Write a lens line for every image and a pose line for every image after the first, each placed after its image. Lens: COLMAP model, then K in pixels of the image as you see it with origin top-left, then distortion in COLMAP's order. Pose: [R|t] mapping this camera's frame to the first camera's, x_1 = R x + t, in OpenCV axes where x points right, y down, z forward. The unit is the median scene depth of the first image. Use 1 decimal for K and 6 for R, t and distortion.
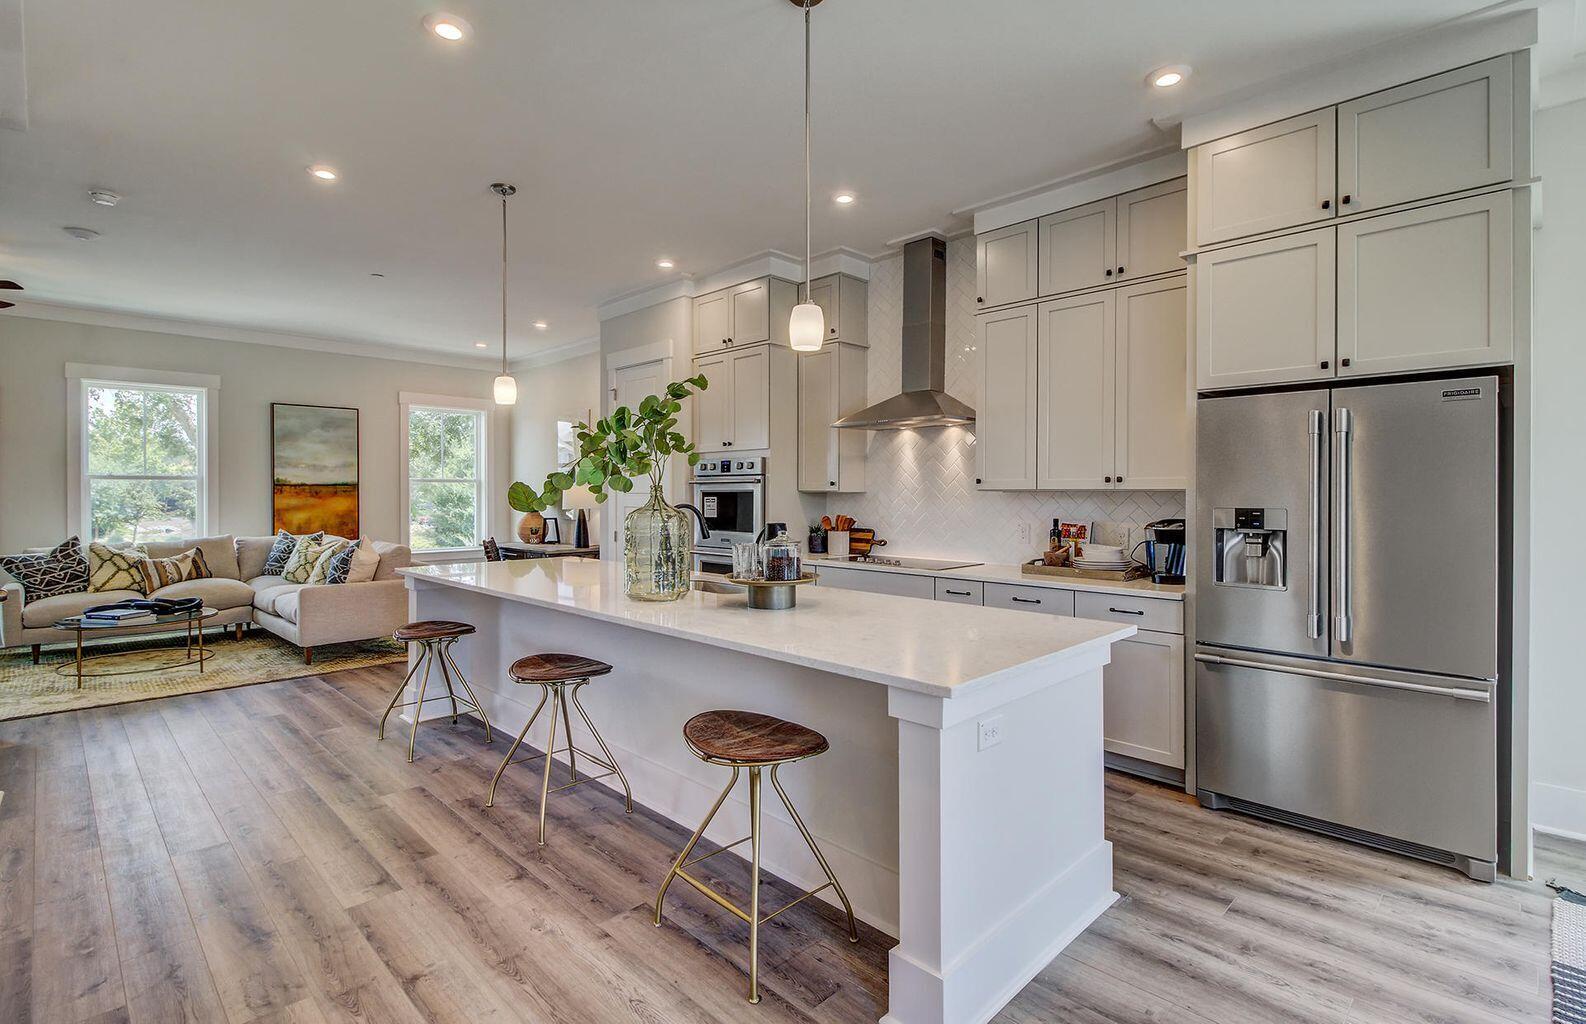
lens RADIAL K [[748.1, 0, 792.3], [0, 748.1, 505.0], [0, 0, 1]] dist [0.015777, 0.000036]
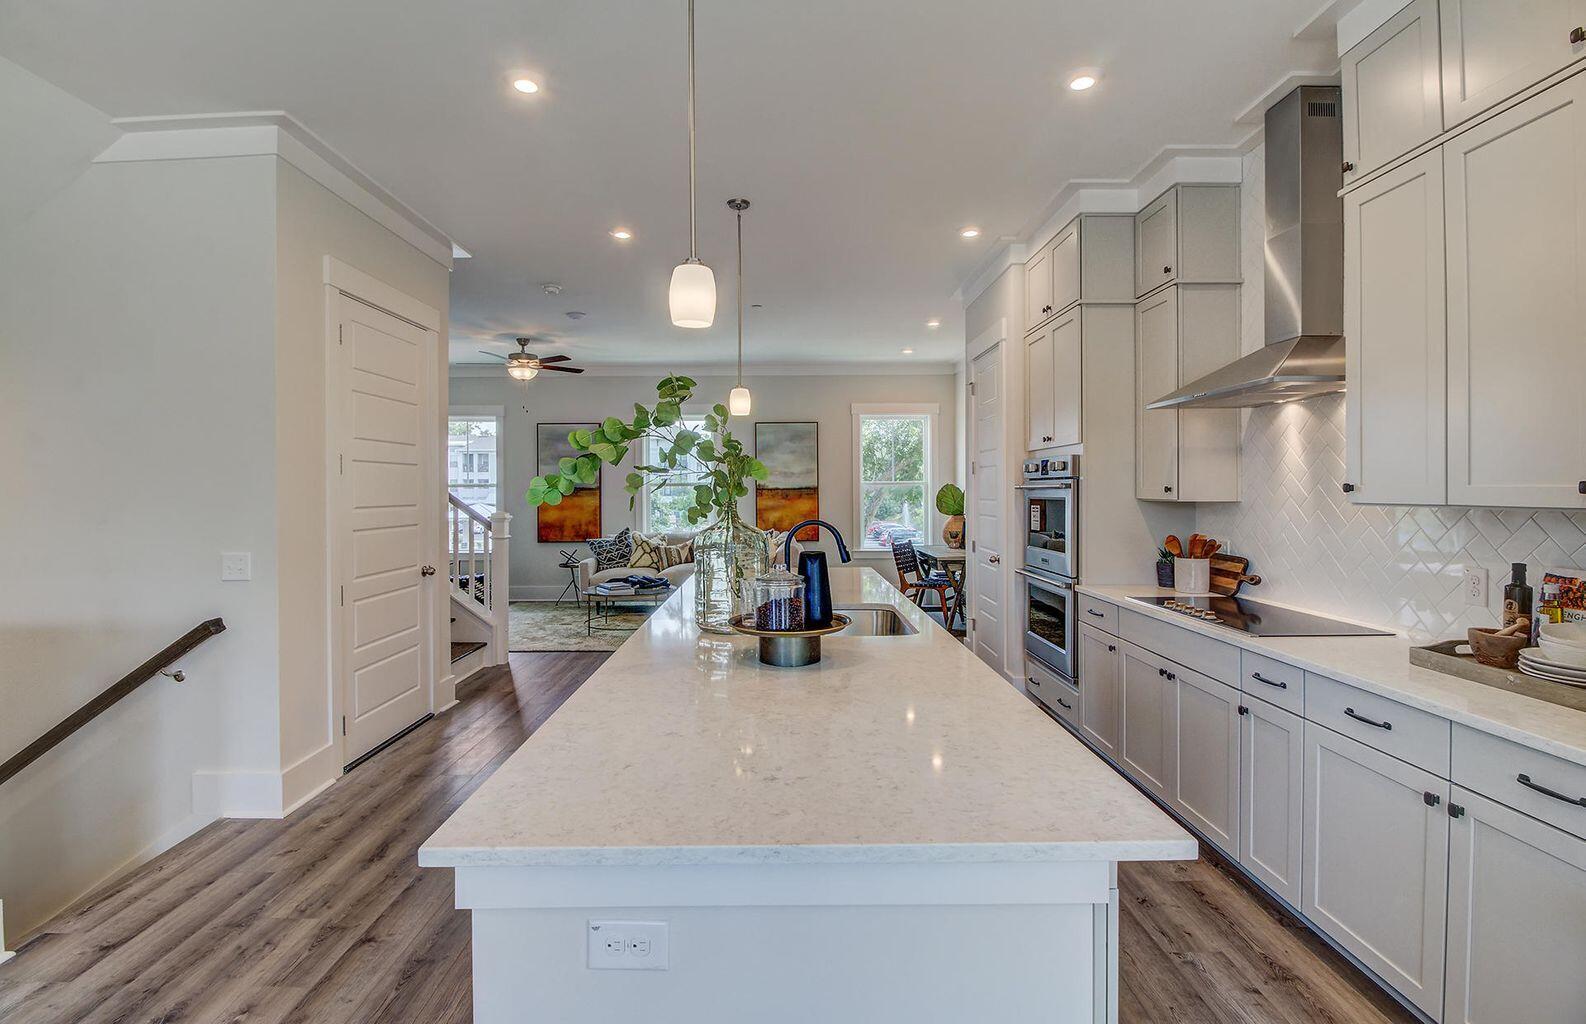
lens RADIAL K [[748.1, 0, 790.3], [0, 748.1, 502.4], [0, 0, 1]] dist [0.015777, 0.000036]
pose [[0.709930, 0.009305, -0.704211, 0.280845], [-0.008015, 0.999955, 0.005133, -0.016177], [0.704227, 0.002001, 0.709972, 0.239739]]
